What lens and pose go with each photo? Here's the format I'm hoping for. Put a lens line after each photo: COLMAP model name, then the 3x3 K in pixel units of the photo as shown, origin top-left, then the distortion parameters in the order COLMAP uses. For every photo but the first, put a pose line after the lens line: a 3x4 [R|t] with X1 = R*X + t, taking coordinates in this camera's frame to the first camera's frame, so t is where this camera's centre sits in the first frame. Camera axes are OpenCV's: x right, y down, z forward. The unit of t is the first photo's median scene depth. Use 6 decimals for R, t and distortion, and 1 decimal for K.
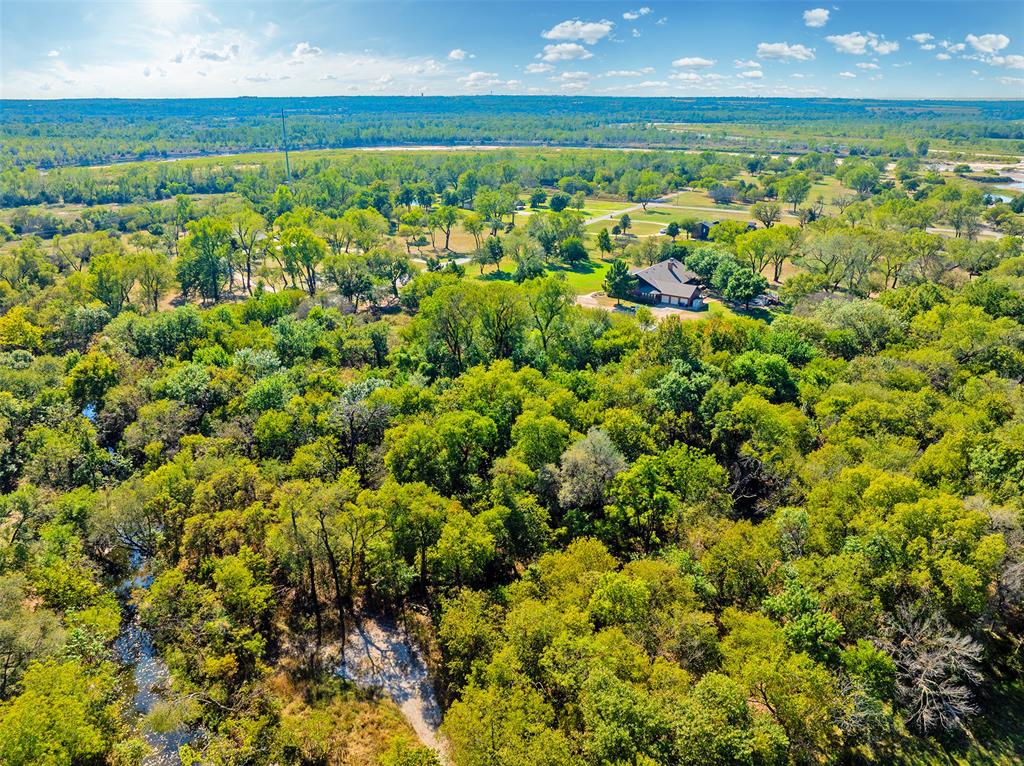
lens RADIAL K [[715.0, 0, 512.0], [0, 715.0, 382.3], [0, 0, 1]] dist [-0.055790, 0.024438]
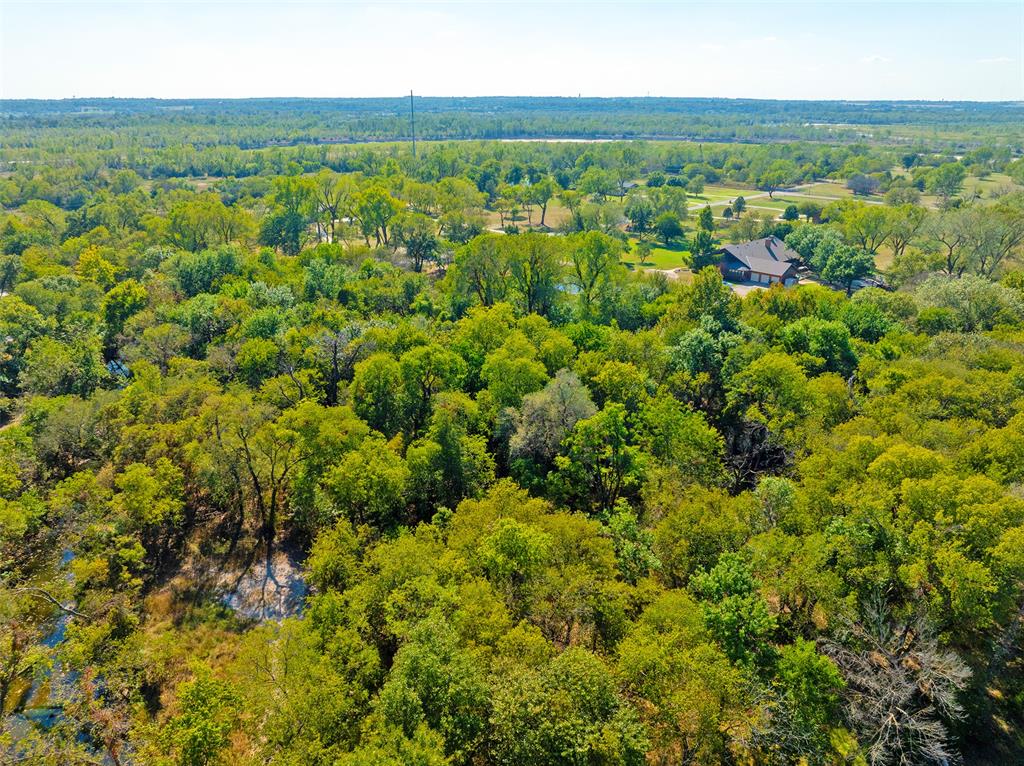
lens RADIAL K [[715.0, 0, 517.4], [0, 715.0, 377.7], [0, 0, 1]] dist [-0.055790, 0.024438]
pose [[0.979116, 0.074620, -0.189111, 0.123531], [-0.076570, 0.997060, -0.003012, 0.044160], [0.188330, 0.017430, 0.981951, 0.077744]]
